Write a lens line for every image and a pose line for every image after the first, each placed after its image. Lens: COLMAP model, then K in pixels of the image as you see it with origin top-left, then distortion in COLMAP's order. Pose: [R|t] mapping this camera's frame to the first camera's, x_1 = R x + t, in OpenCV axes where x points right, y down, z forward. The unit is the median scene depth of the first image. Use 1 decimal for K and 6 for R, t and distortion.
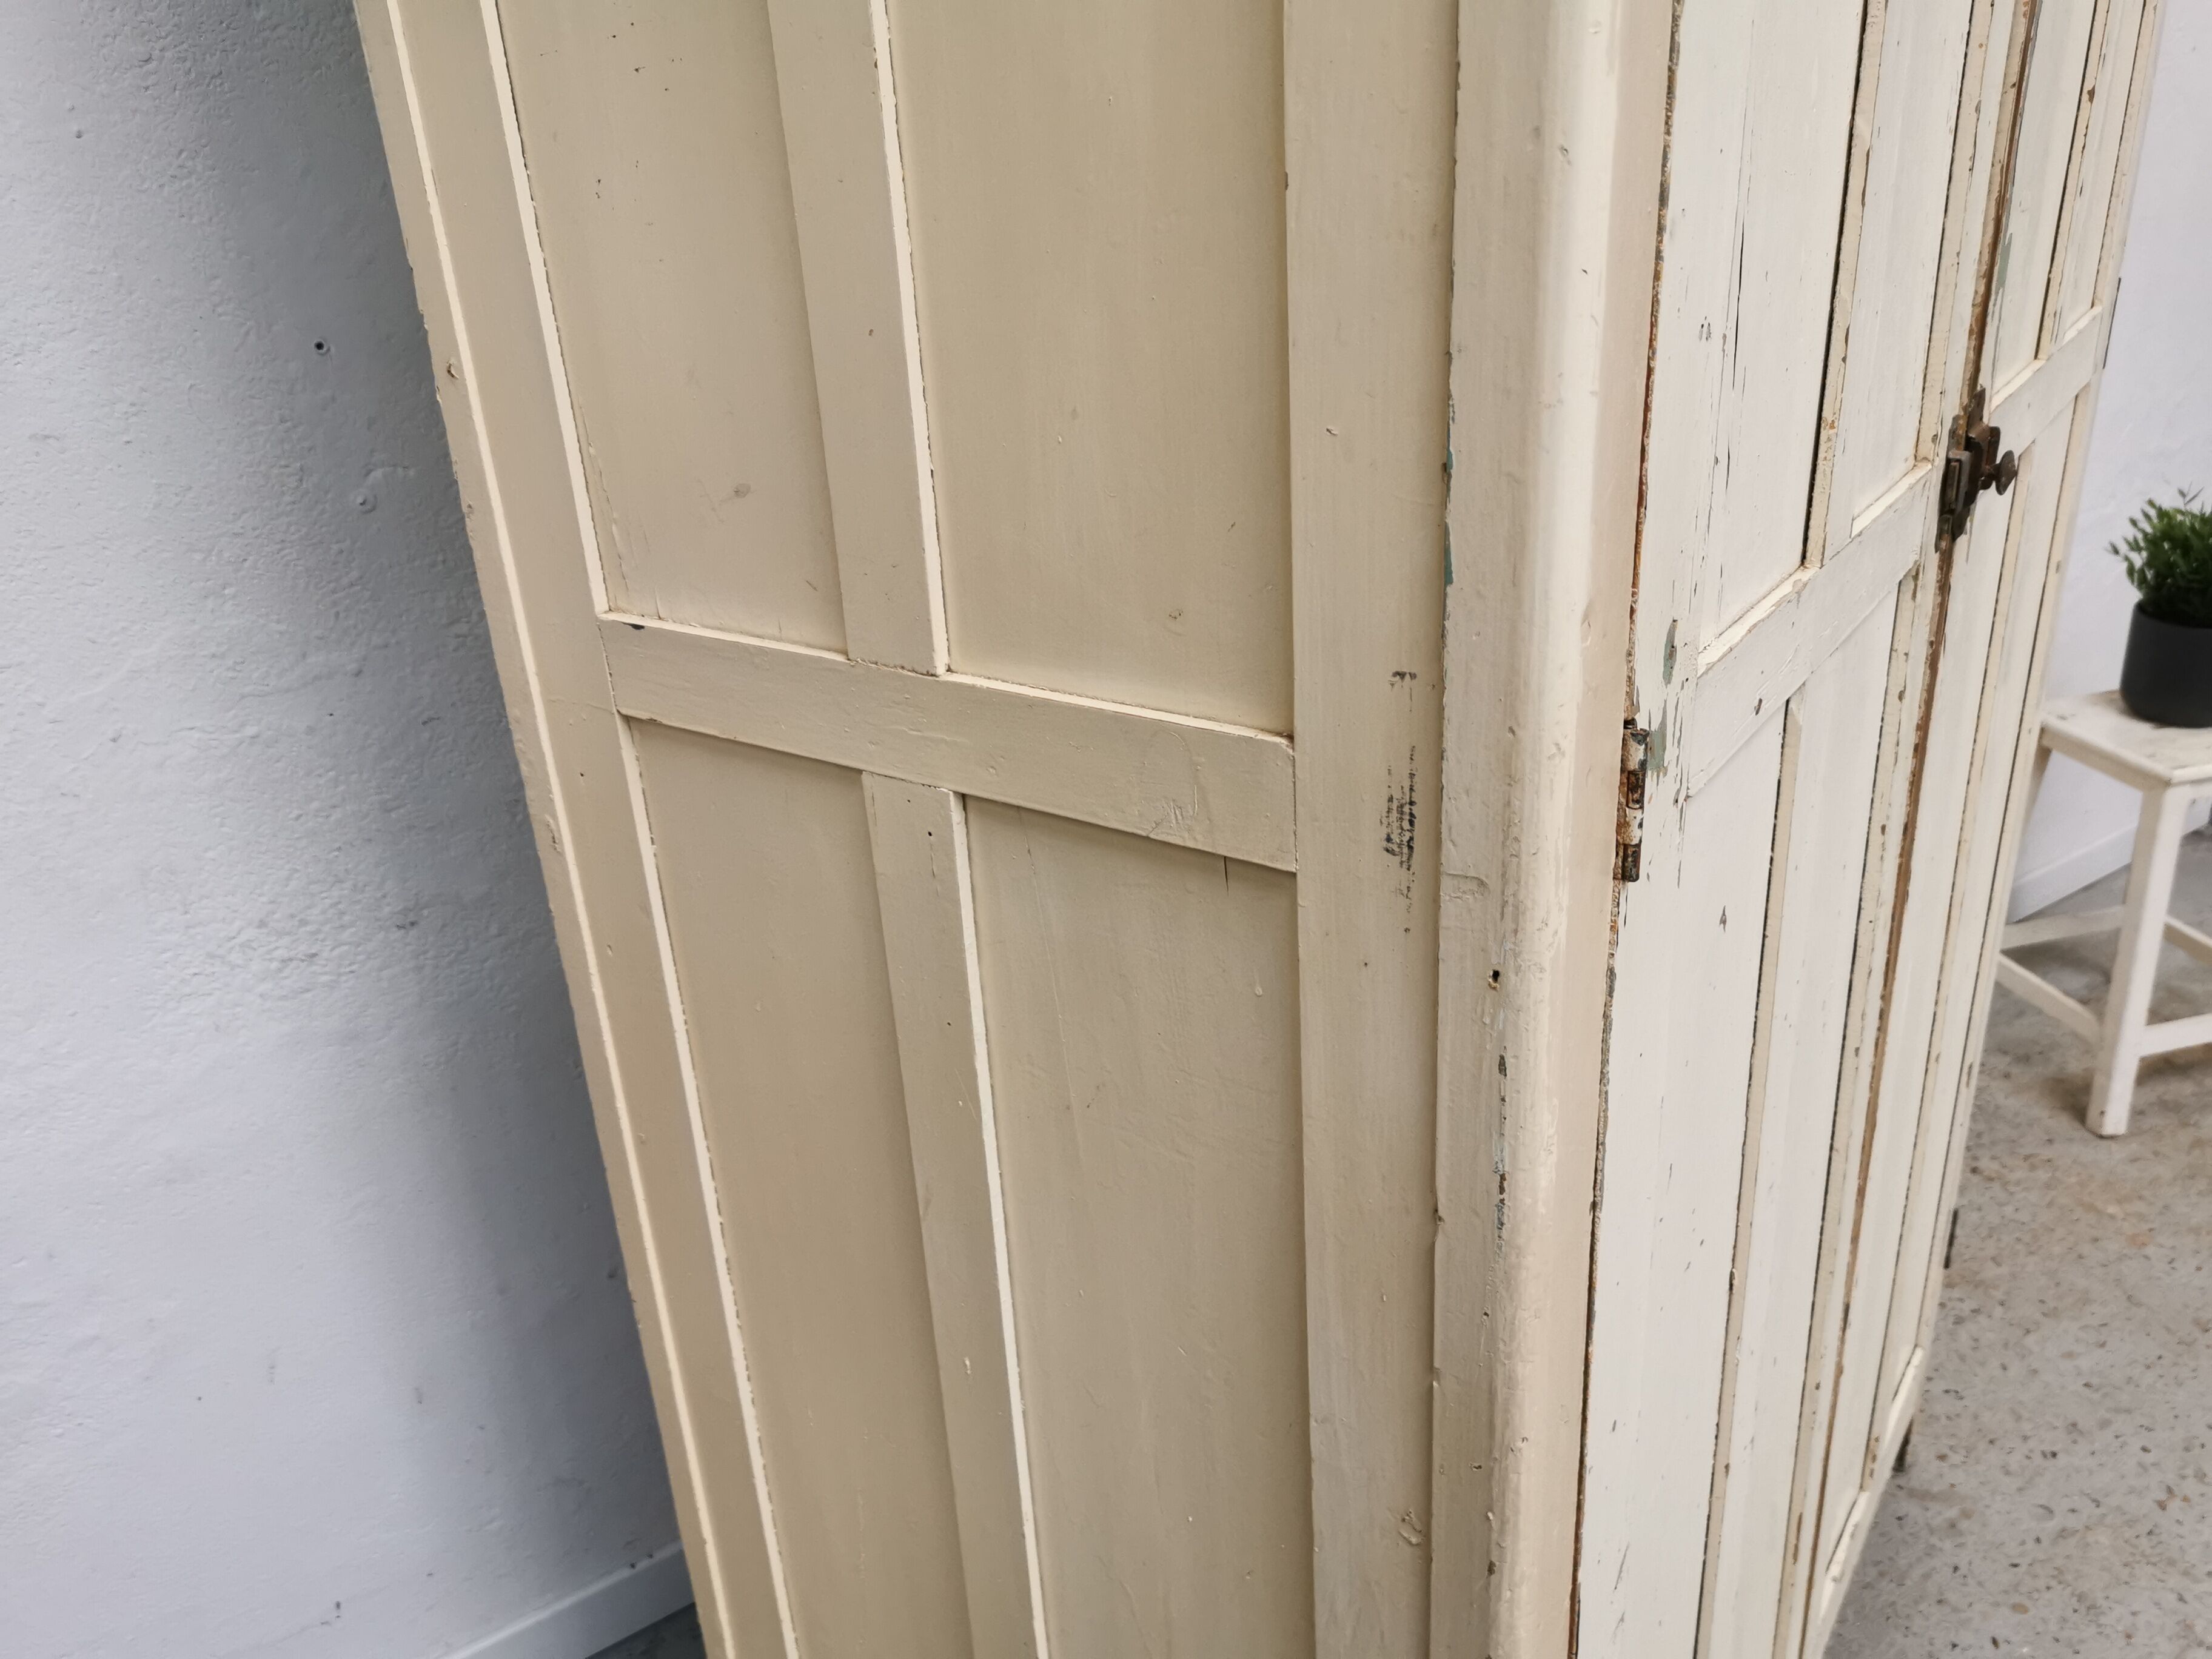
lens RADIAL K [[1707.6, 0, 1102.3], [0, 1707.6, 829.7], [0, 0, 1]] dist [0.065240, -0.059509]
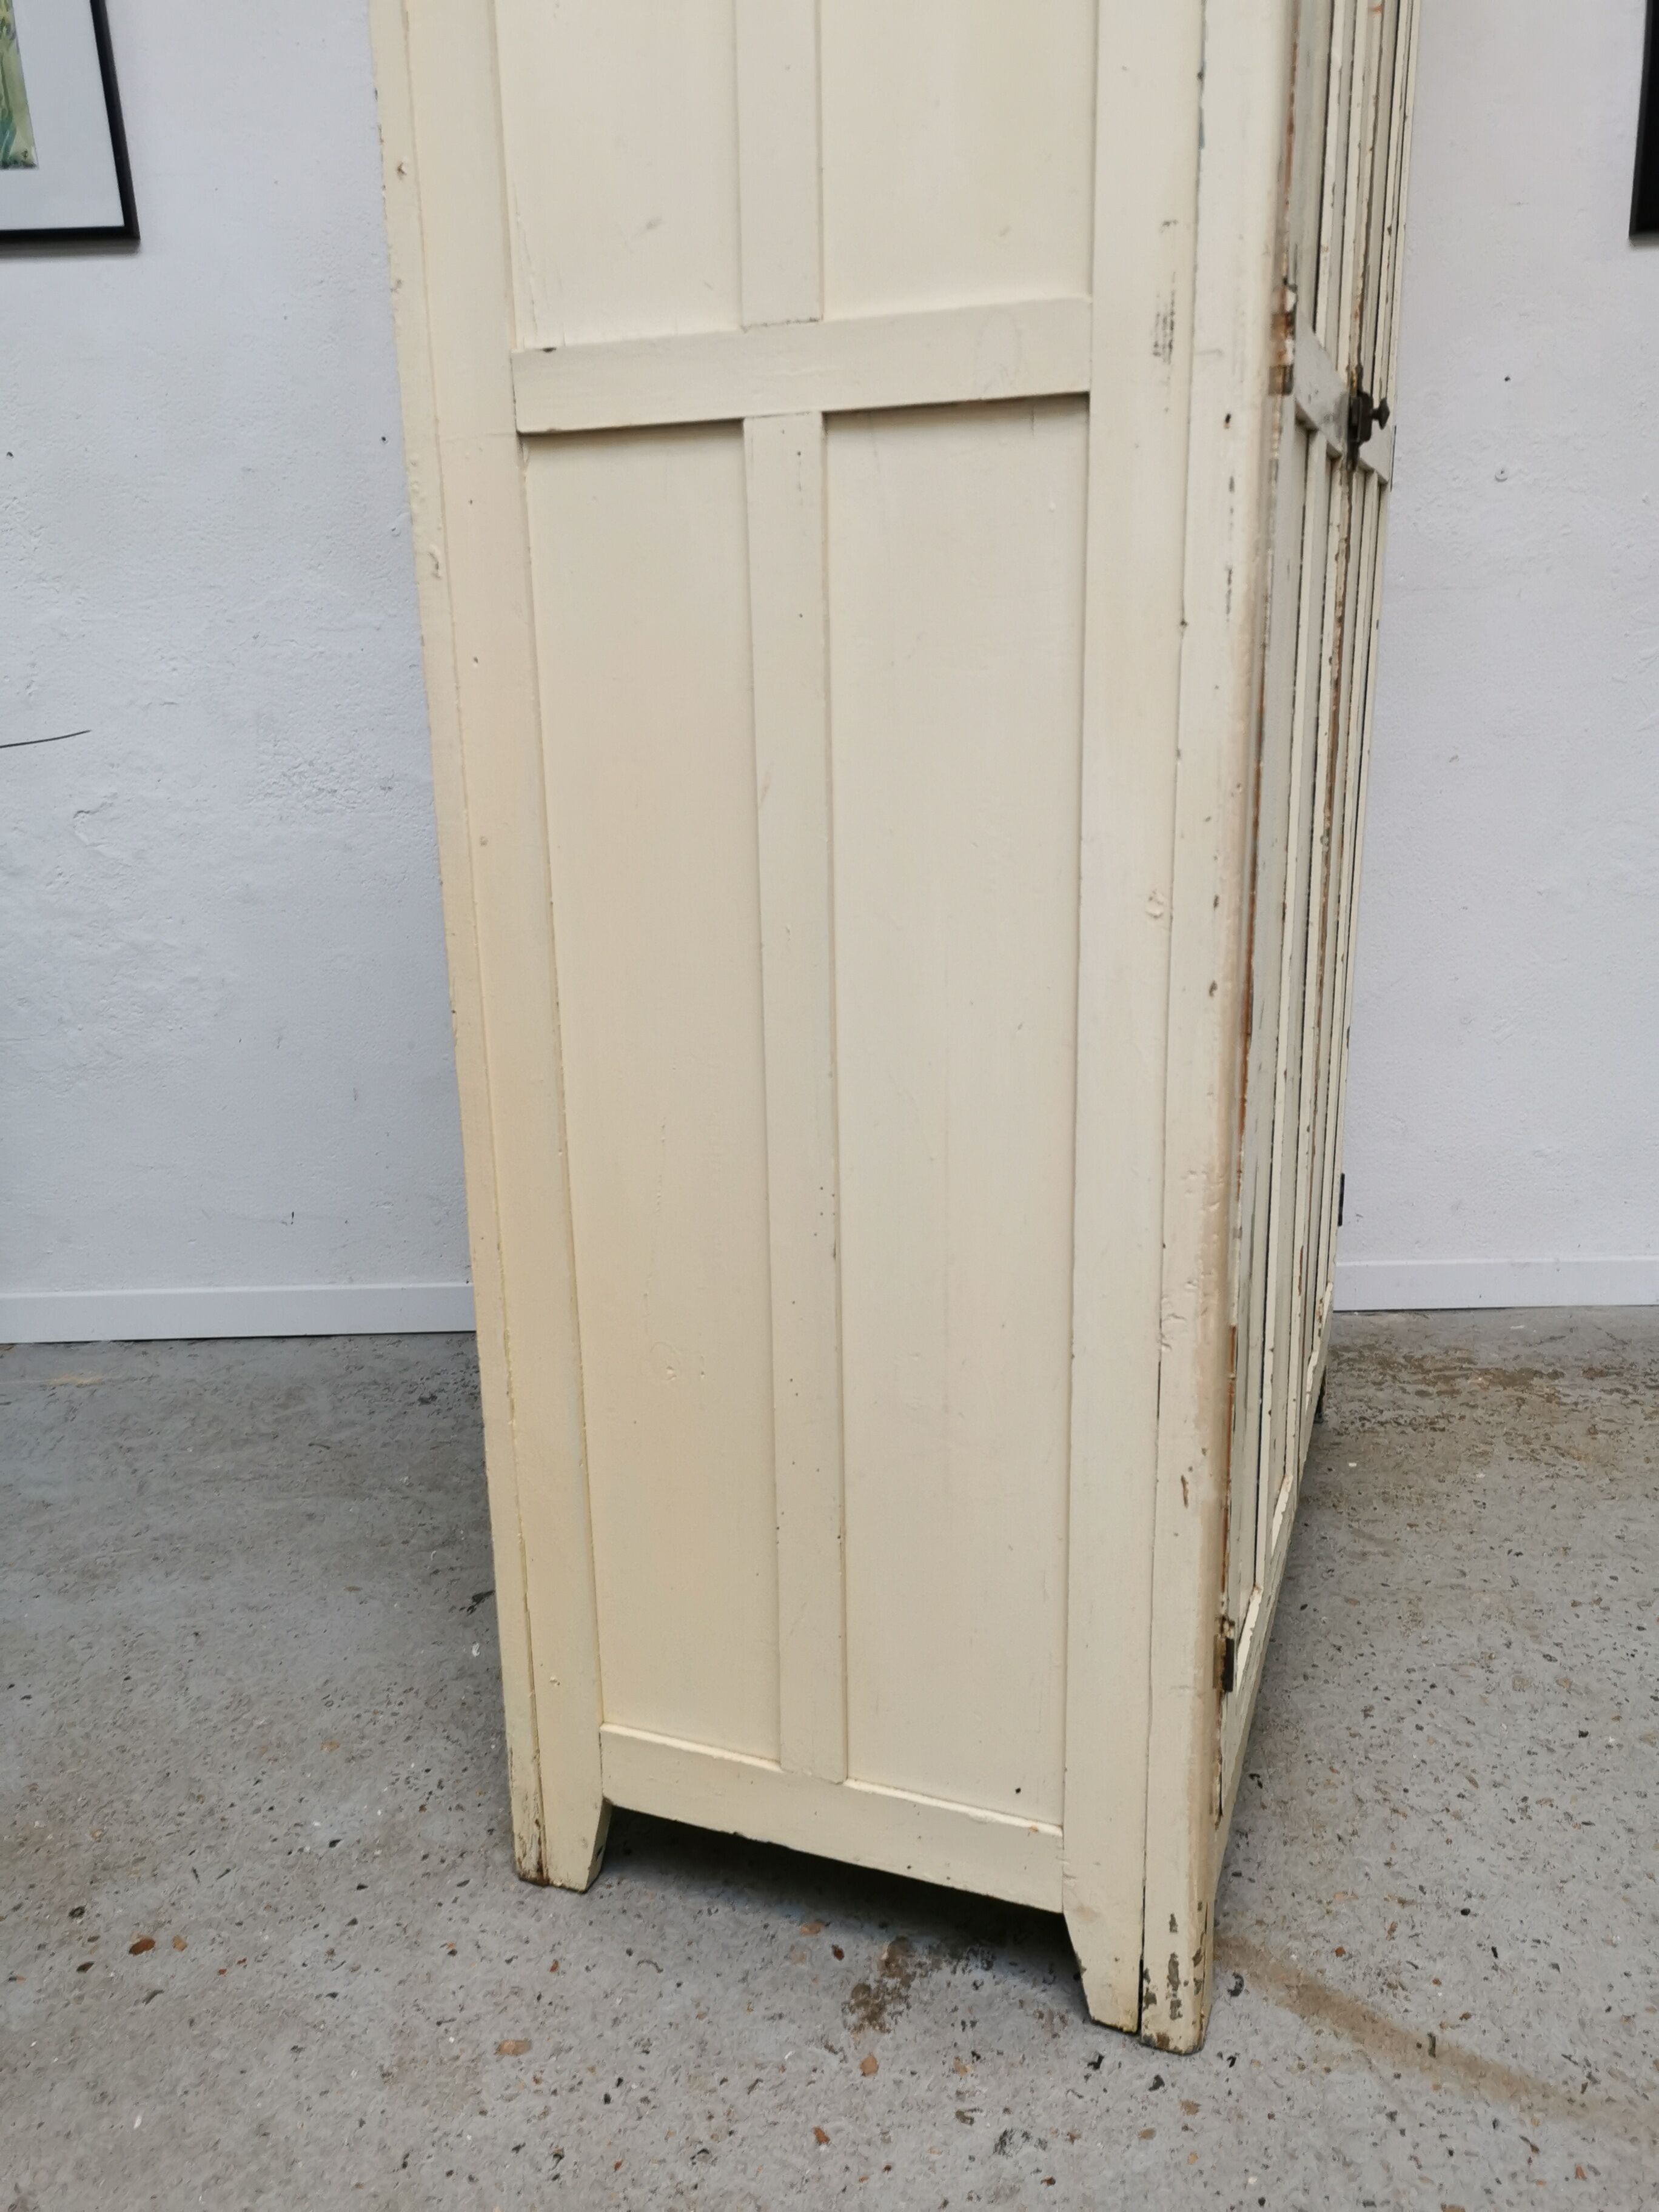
lens RADIAL K [[1707.6, 0, 825.6], [0, 1707.6, 1100.2], [0, 0, 1]] dist [0.065240, -0.059509]
pose [[0.837970, 0.187100, -0.512640, 0.945182], [-0.252850, 0.965587, -0.060898, 0.366506], [0.483605, 0.180651, 0.856441, -0.210240]]
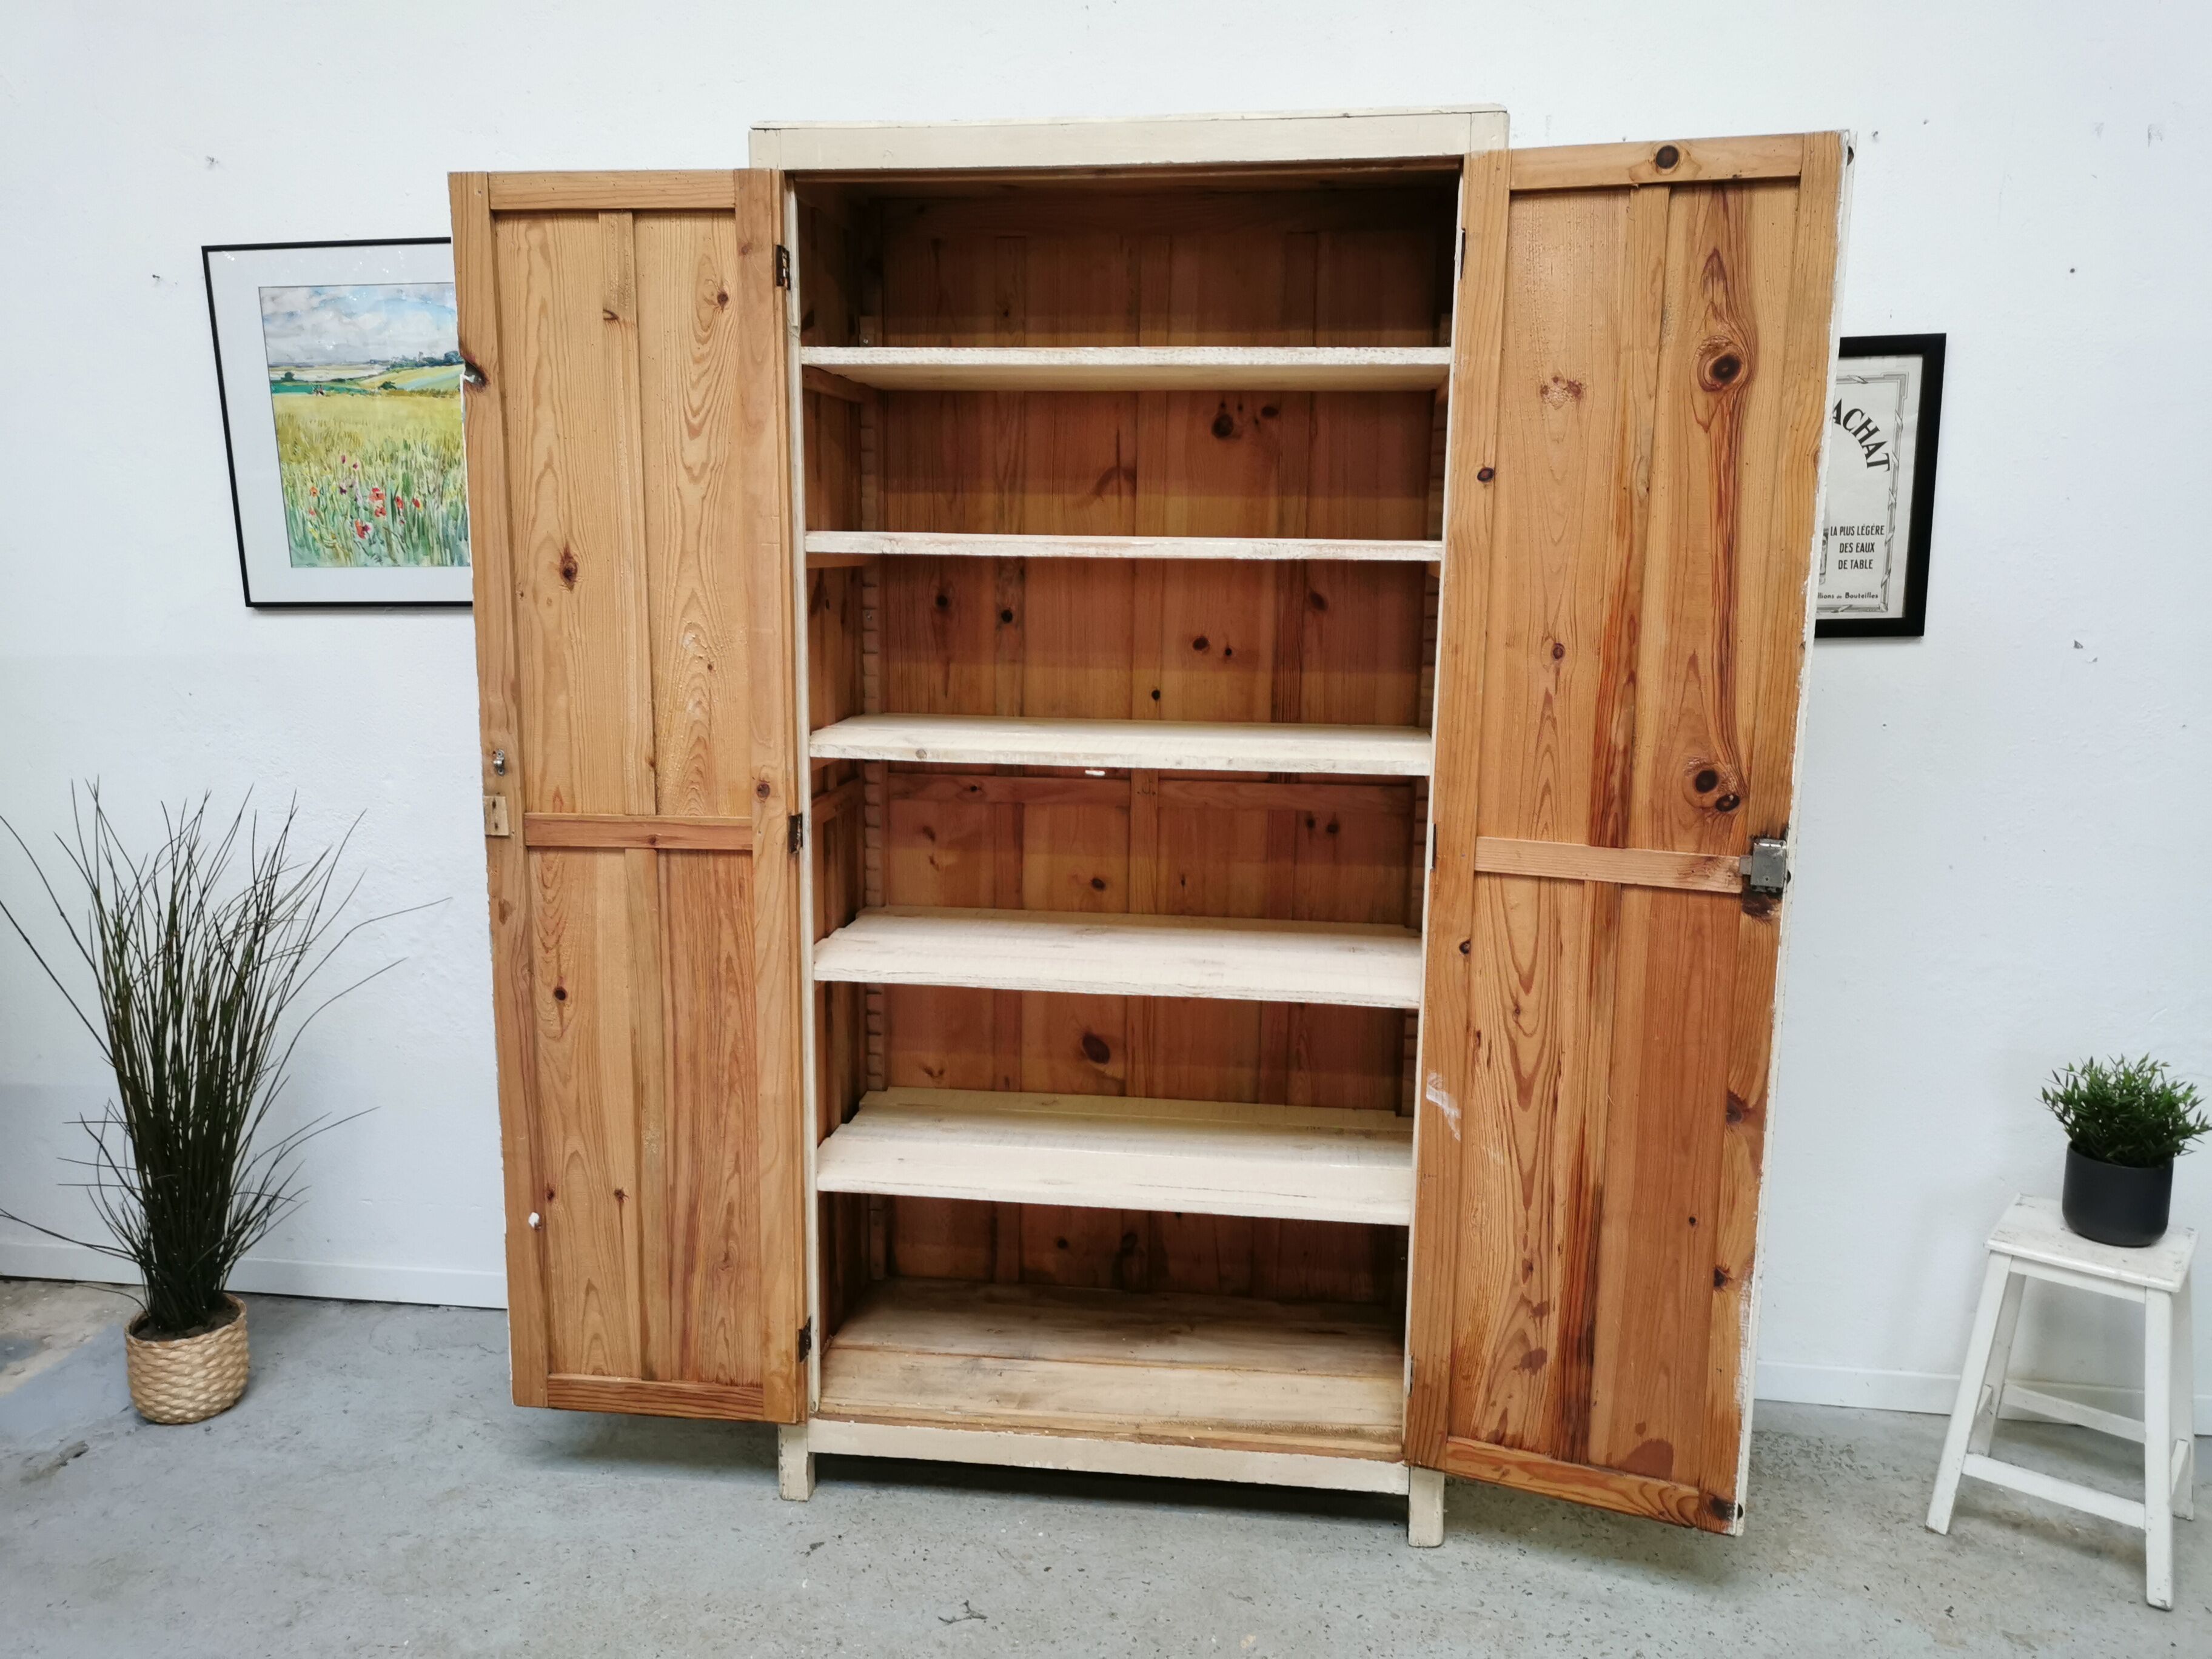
lens RADIAL K [[1707.6, 0, 1104.5], [0, 1707.6, 830.9], [0, 0, 1]] dist [0.065240, -0.059509]
pose [[0.748070, 0.181181, -0.638407, 1.531964], [-0.321494, 0.940525, -0.109796, 0.033327], [0.580545, 0.287379, 0.761827, -0.738007]]
